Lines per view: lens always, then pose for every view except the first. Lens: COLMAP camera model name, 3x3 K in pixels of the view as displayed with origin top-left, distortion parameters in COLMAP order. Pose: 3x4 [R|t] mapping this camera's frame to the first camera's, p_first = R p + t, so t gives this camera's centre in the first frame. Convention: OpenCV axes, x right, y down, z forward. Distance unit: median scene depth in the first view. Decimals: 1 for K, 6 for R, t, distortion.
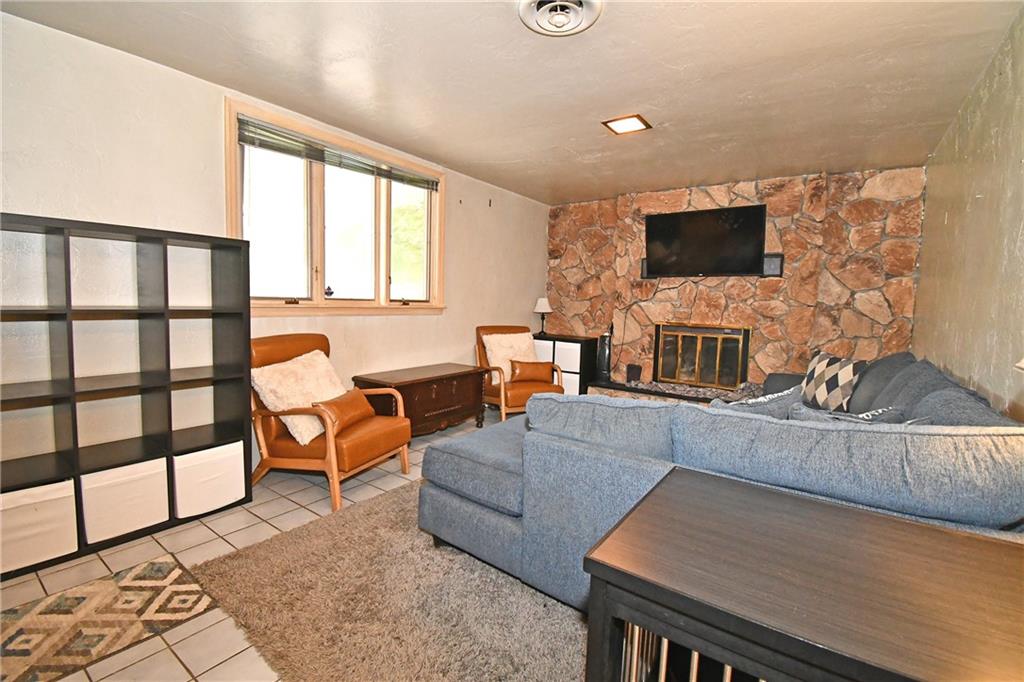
lens RADIAL K [[447.9, 0, 517.1], [0, 447.9, 341.5], [0, 0, 1]] dist [0.001146, -0.016279]
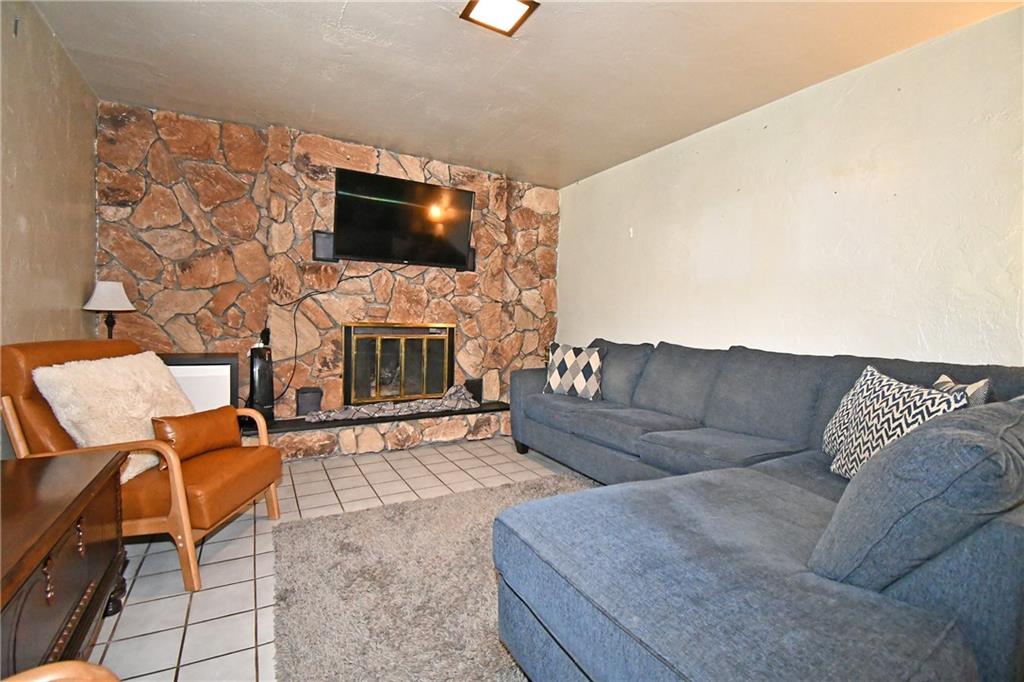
lens RADIAL K [[447.9, 0, 517.1], [0, 447.9, 341.5], [0, 0, 1]] dist [0.001146, -0.016279]
pose [[0.411009, -0.063255, 0.909434, -0.246151], [0.071858, 0.996734, 0.036851, -0.021838], [-0.908795, 0.050204, 0.414212, 0.489799]]
